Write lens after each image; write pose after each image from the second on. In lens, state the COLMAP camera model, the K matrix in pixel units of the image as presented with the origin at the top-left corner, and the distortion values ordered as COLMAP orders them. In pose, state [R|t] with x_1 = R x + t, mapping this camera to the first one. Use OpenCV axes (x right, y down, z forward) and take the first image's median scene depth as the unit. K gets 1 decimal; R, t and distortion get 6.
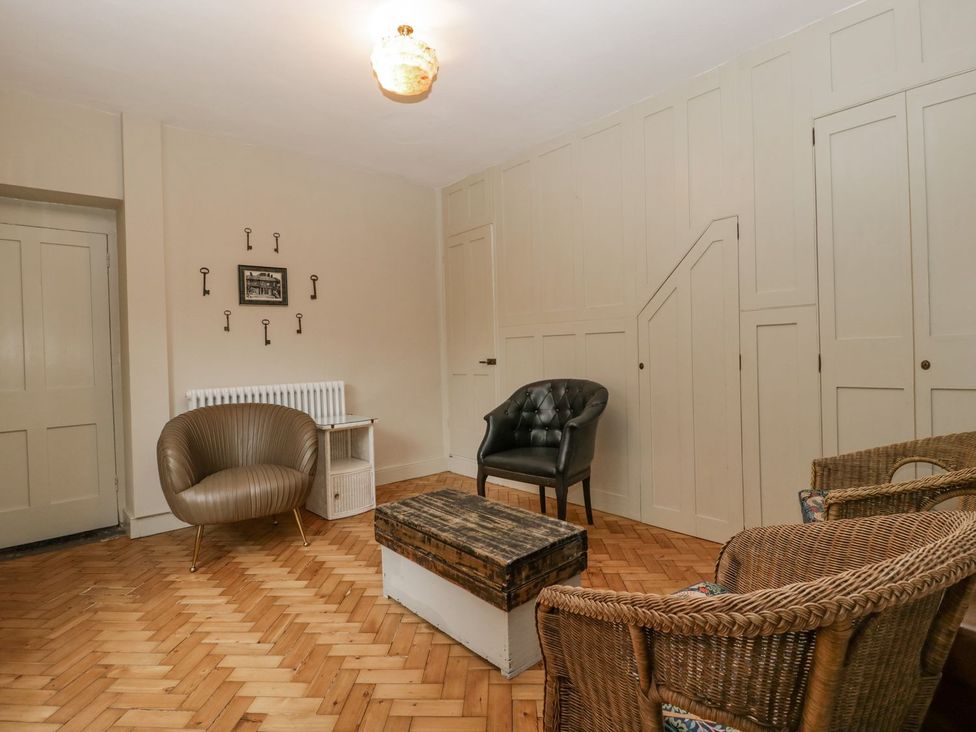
lens RADIAL K [[510.9, 0, 485.4], [0, 510.9, 360.1], [0, 0, 1]] dist [-0.017477, -0.002063]
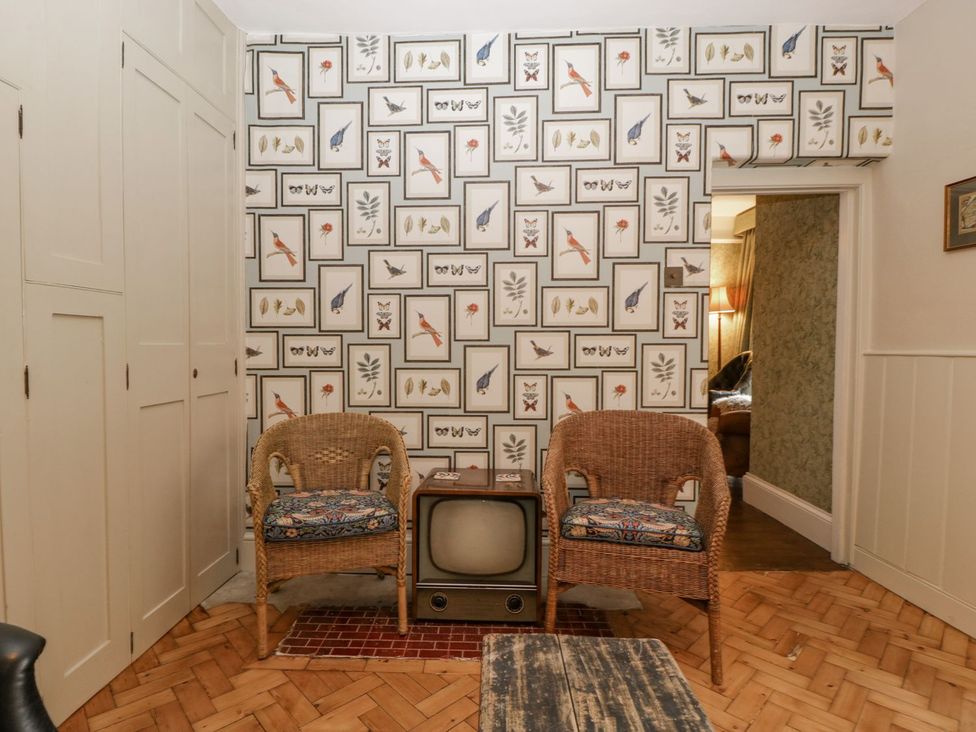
lens RADIAL K [[510.9, 0, 485.4], [0, 510.9, 360.1], [0, 0, 1]] dist [-0.017477, -0.002063]
pose [[-0.731245, 0.008855, 0.682057, -0.222129], [0.030439, 0.999343, 0.019659, -0.019102], [-0.681435, 0.035137, -0.731034, 1.377788]]
